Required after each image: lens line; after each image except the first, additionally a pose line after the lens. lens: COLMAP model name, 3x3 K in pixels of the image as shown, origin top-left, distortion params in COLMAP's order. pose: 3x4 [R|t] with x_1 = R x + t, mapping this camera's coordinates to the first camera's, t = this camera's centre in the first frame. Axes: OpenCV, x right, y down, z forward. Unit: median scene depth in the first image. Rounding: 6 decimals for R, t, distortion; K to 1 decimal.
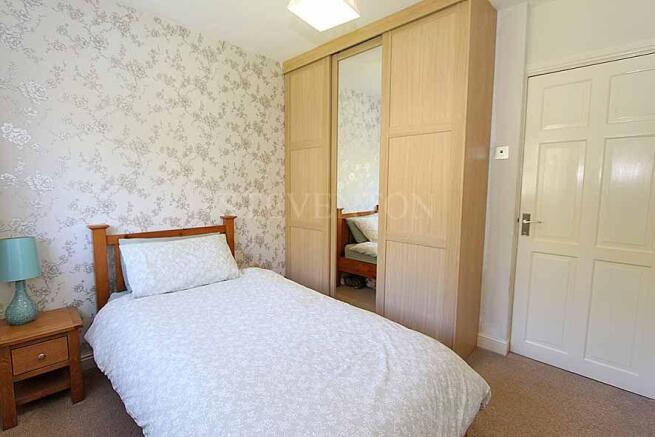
lens RADIAL K [[298.7, 0, 324.4], [0, 298.7, 216.1], [0, 0, 1]] dist [-0.020600, -0.000605]
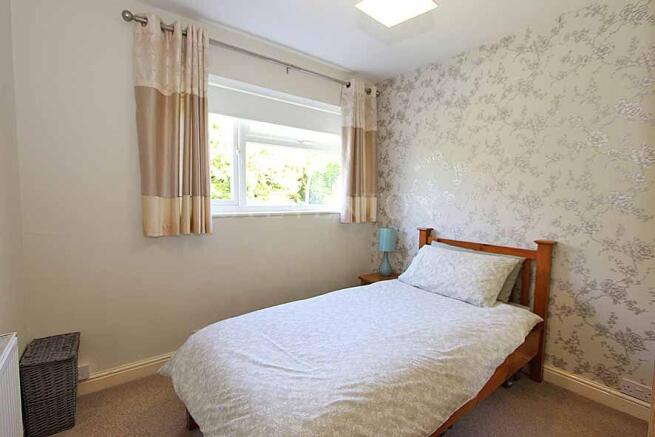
lens RADIAL K [[298.7, 0, 324.8], [0, 298.7, 216.6], [0, 0, 1]] dist [-0.020600, -0.000605]
pose [[-0.154743, 0.050659, -0.986655, 0.657796], [-0.118839, 0.990479, 0.069494, -0.061931], [0.980781, 0.128007, -0.147250, 0.706558]]
